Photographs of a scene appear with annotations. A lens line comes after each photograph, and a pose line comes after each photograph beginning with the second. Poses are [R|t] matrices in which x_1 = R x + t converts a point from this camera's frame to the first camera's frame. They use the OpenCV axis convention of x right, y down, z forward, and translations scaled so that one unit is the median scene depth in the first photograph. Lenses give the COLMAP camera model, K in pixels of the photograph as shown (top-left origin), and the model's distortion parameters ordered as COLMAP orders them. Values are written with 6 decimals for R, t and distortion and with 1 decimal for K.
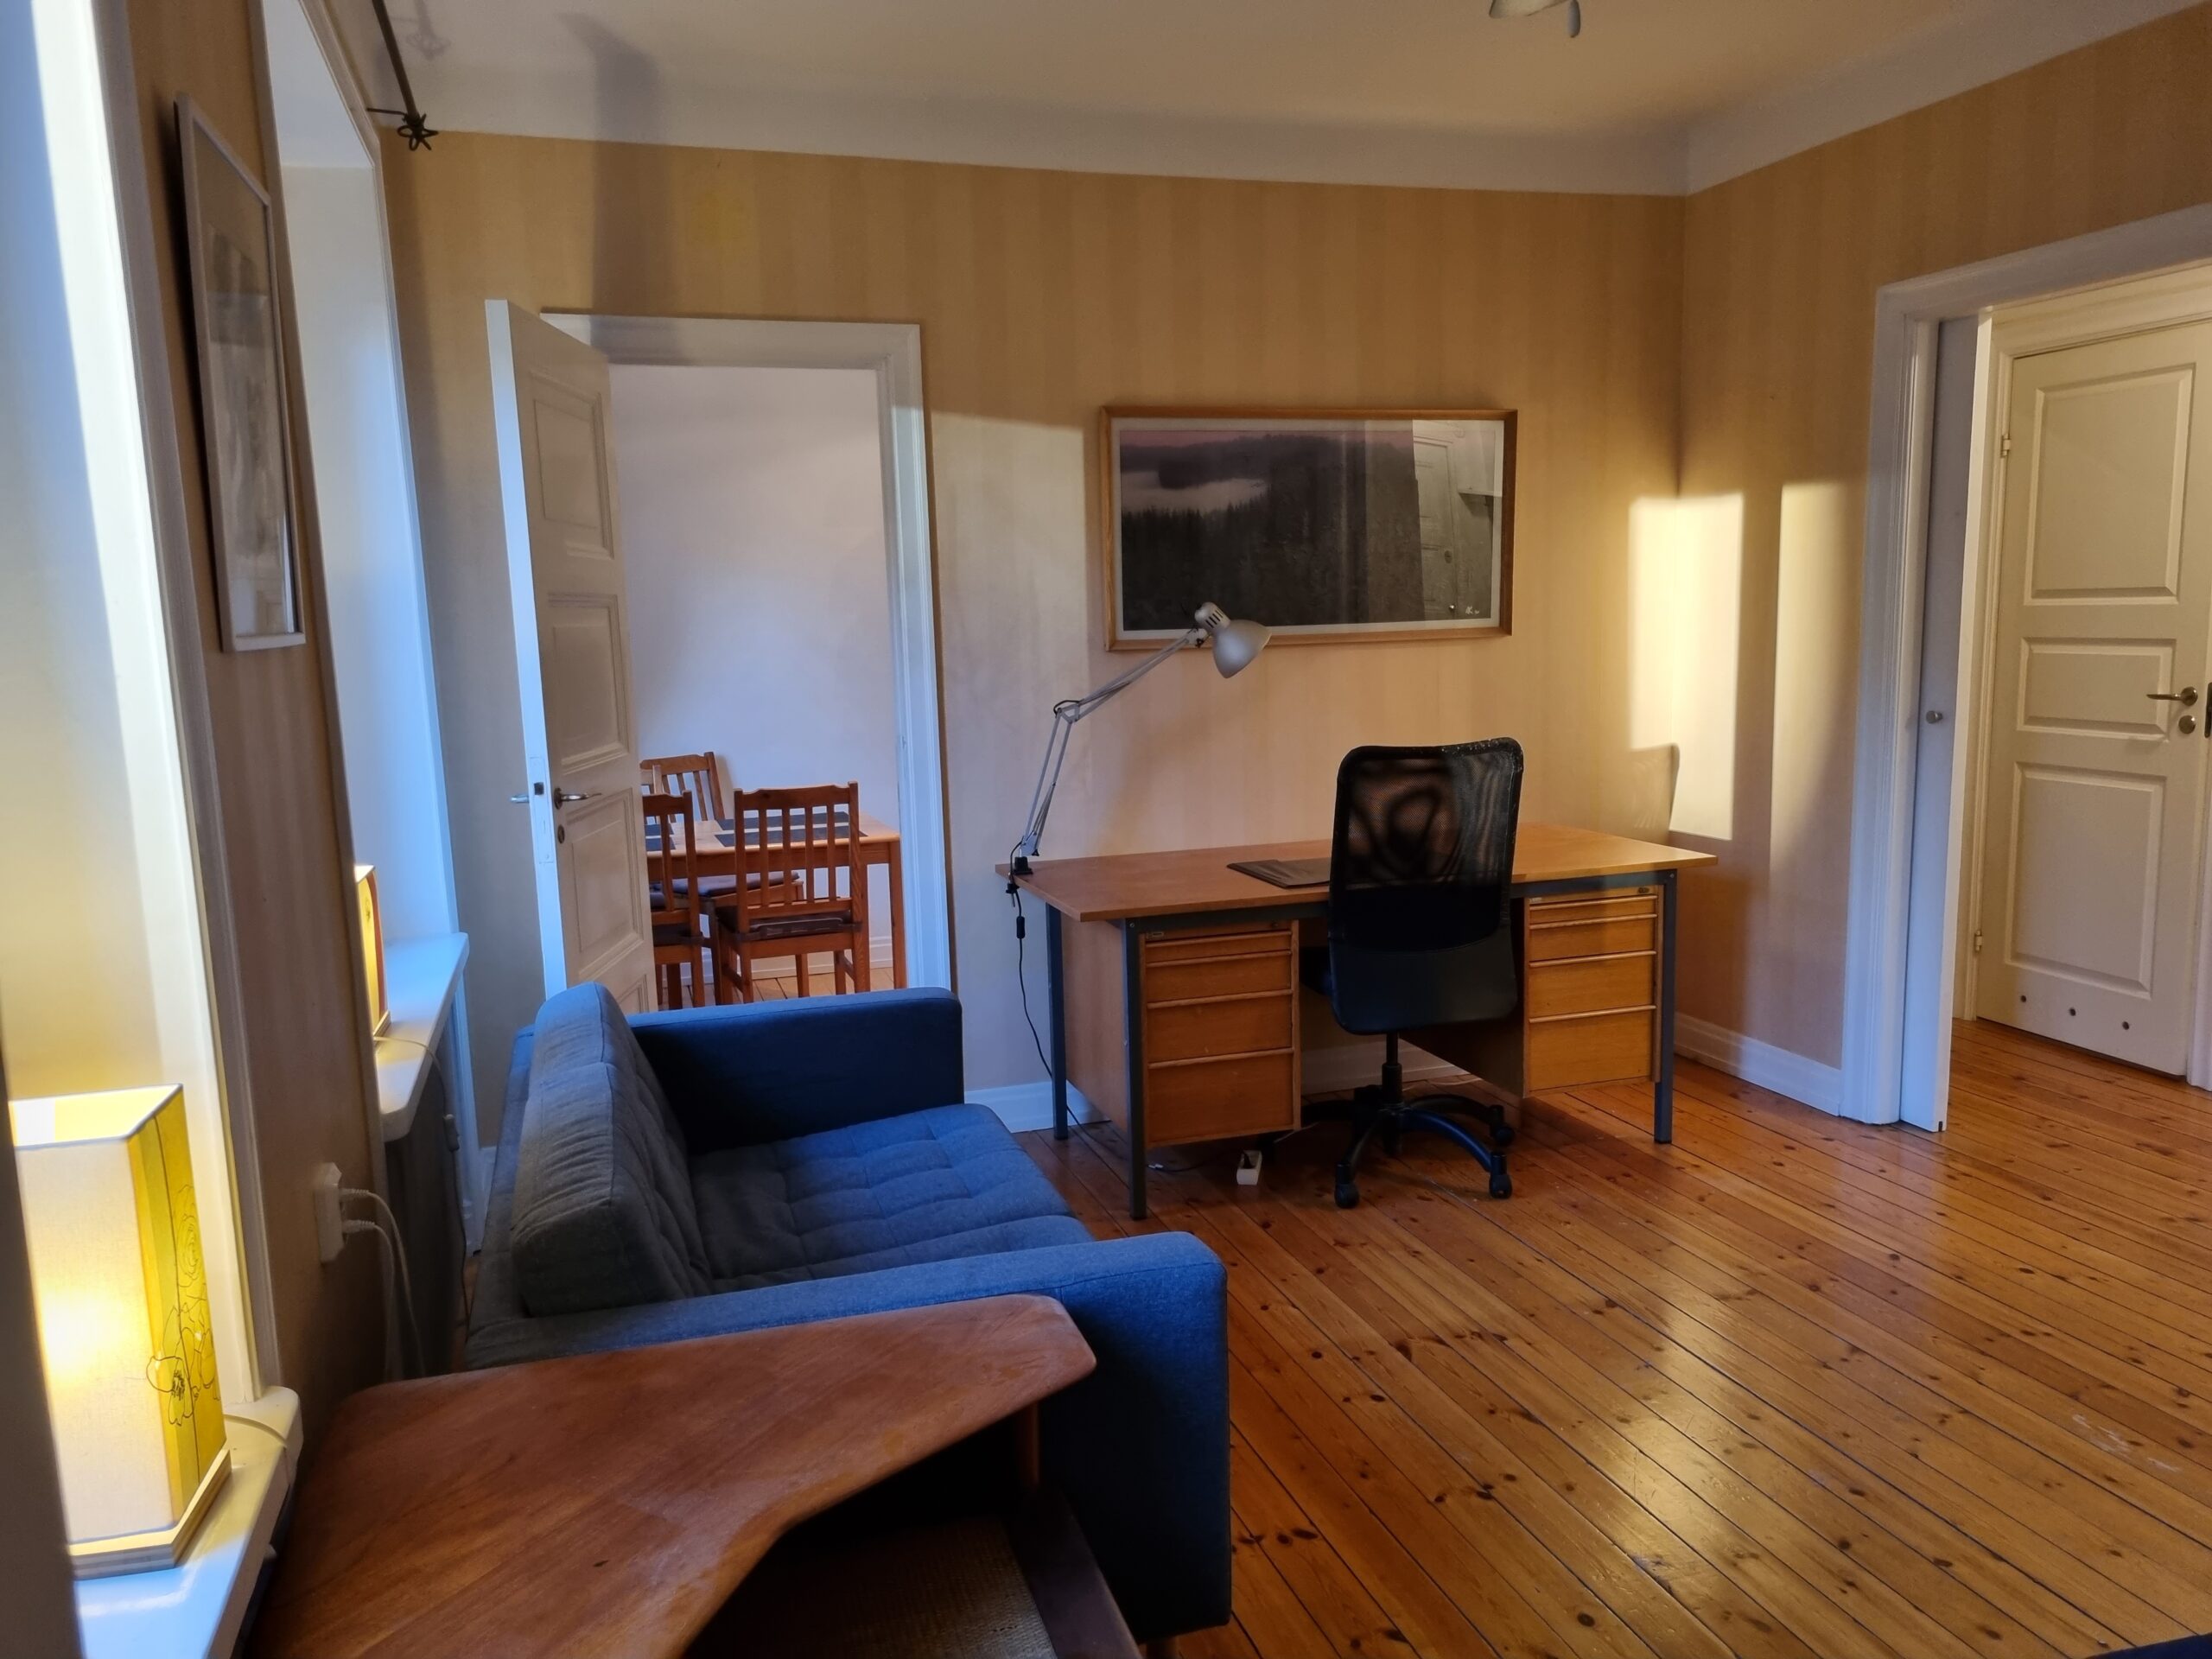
lens RADIAL K [[1667.2, 0, 1105.0], [0, 1667.2, 835.8], [0, 0, 1]] dist [0.035681, 0.000267]
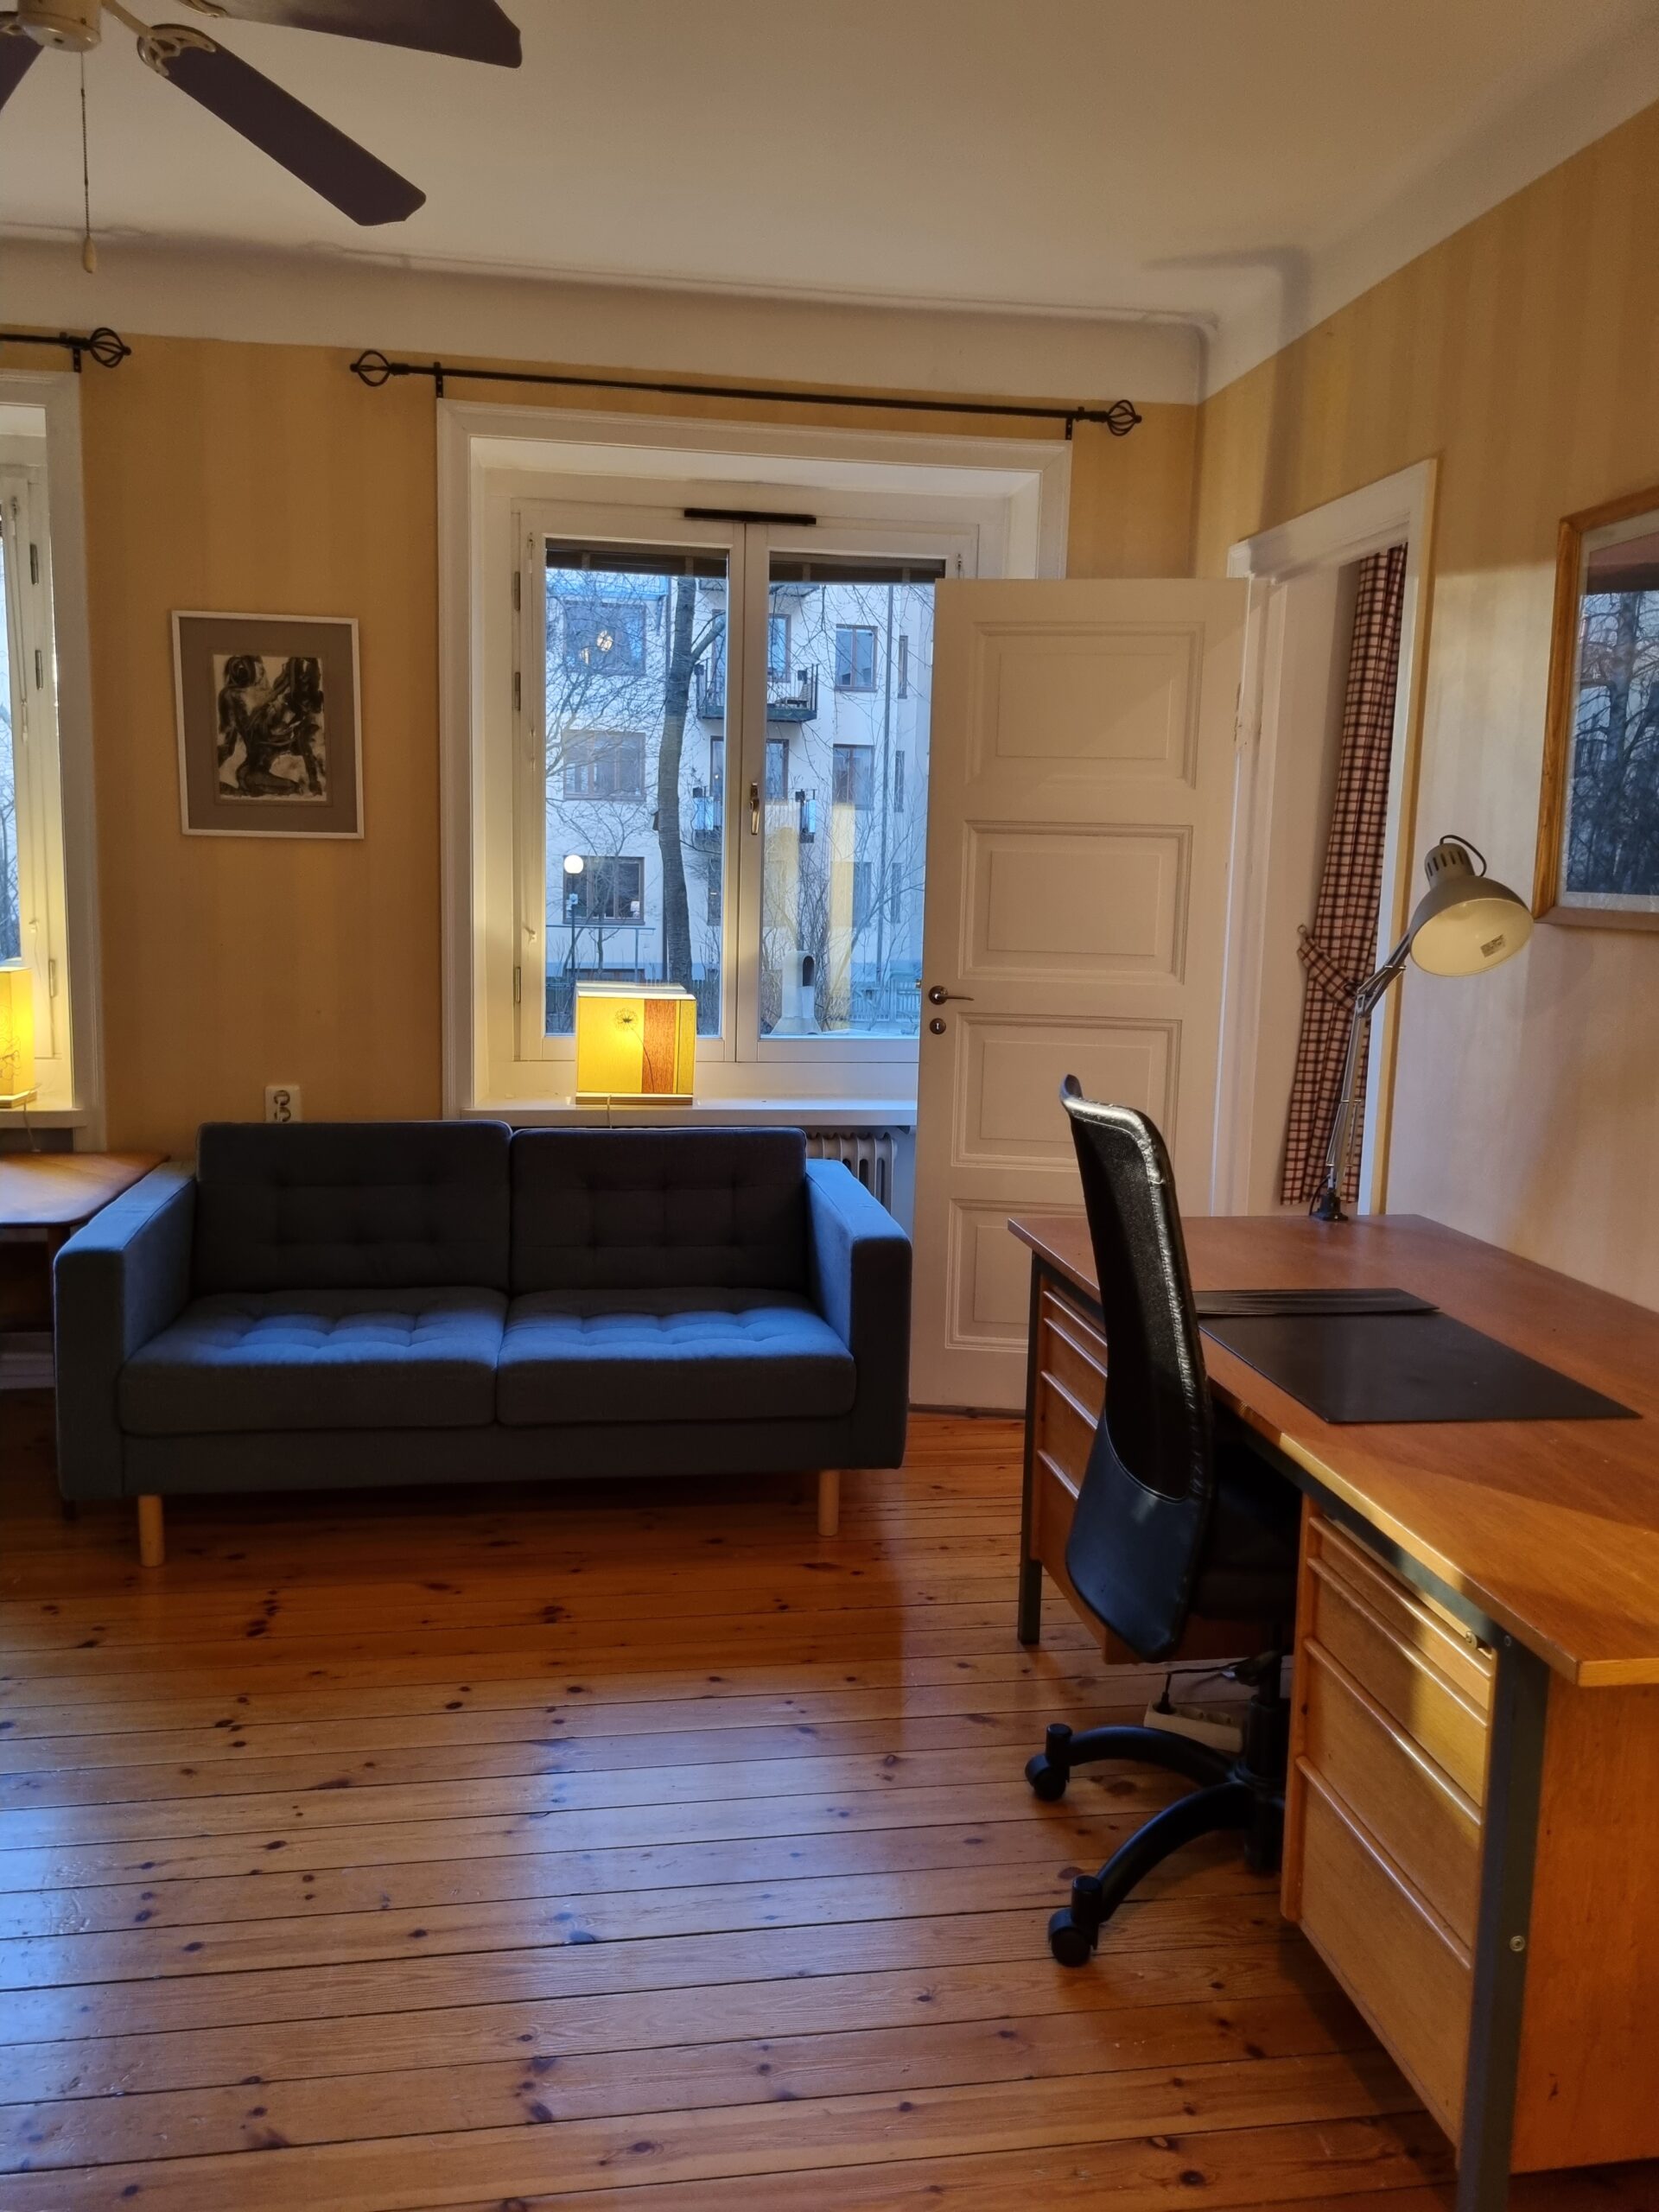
lens RADIAL K [[1667.2, 0, 826.3], [0, 1667.2, 1102.8], [0, 0, 1]] dist [0.035681, 0.000267]
pose [[-0.142123, 0.163821, -0.976199, 0.744849], [-0.162434, 0.968980, 0.186258, -0.138272], [0.976430, 0.185039, -0.111104, 0.958152]]
